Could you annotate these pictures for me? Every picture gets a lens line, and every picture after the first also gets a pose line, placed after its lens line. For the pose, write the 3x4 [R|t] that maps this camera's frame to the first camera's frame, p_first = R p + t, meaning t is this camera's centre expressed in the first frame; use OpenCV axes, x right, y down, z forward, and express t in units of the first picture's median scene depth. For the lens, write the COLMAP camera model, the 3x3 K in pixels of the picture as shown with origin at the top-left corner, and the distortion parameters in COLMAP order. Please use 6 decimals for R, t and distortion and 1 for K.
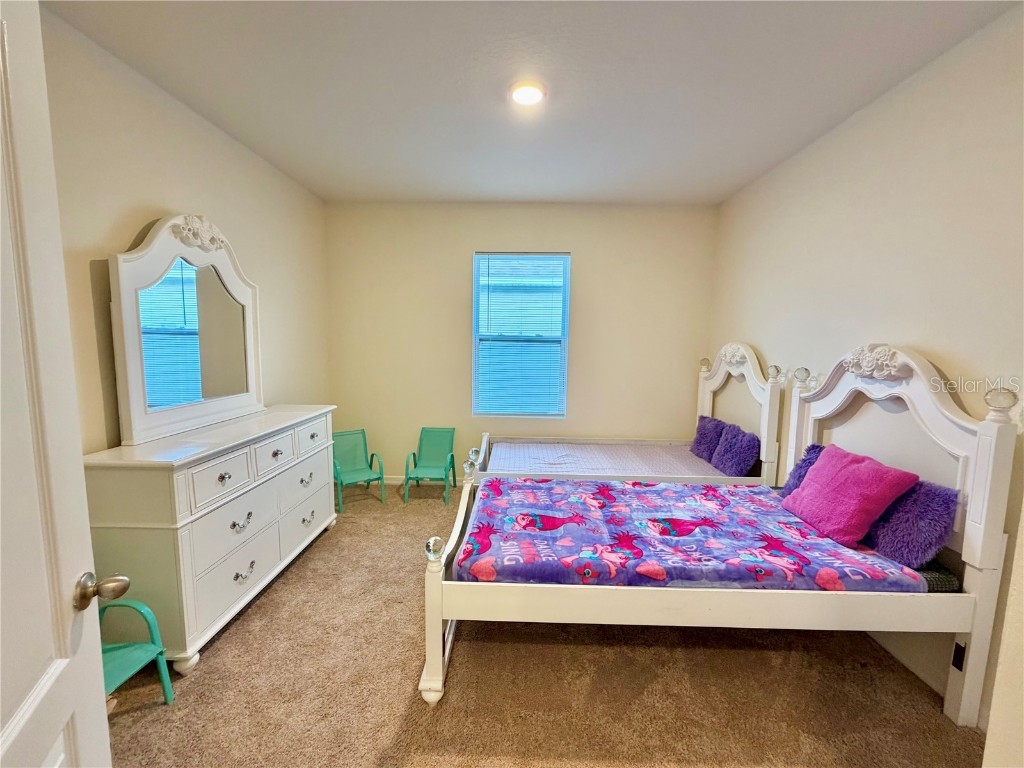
lens RADIAL K [[408.9, 0, 509.4], [0, 408.9, 382.7], [0, 0, 1]] dist [-0.001365, 0.000300]
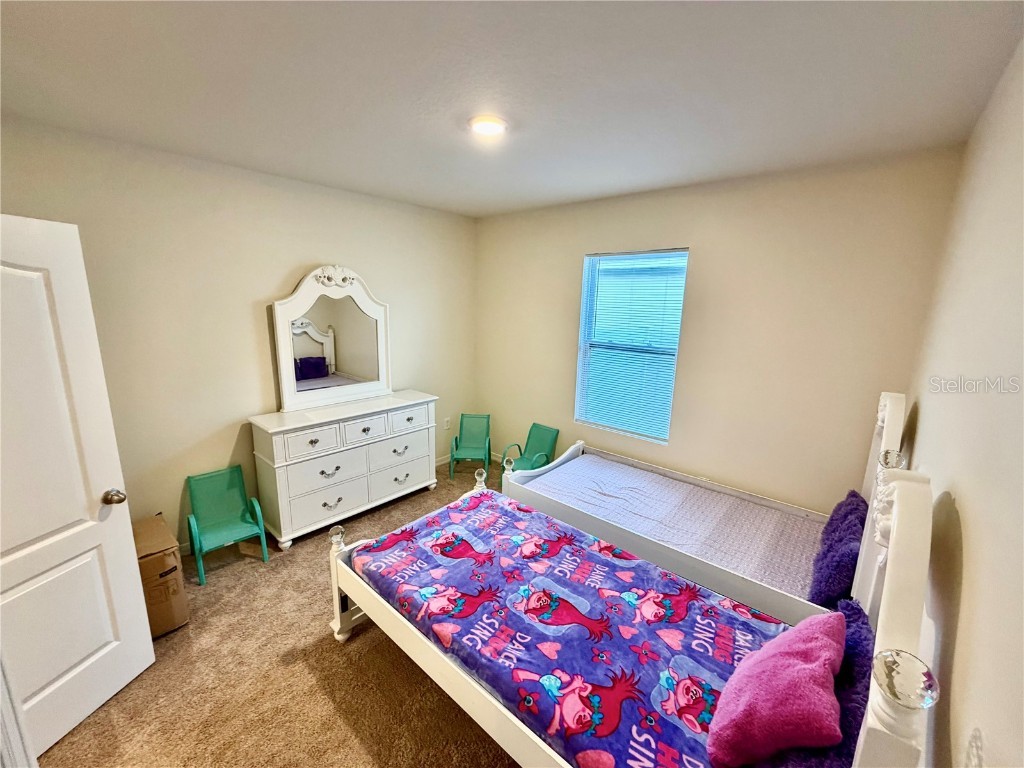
lens RADIAL K [[408.9, 0, 509.4], [0, 408.9, 382.7], [0, 0, 1]] dist [-0.001365, 0.000300]
pose [[0.764153, 0.134460, -0.630865, 0.720995], [-0.080522, 0.990267, 0.113527, -0.200294], [0.639990, -0.035954, 0.767542, 0.243343]]
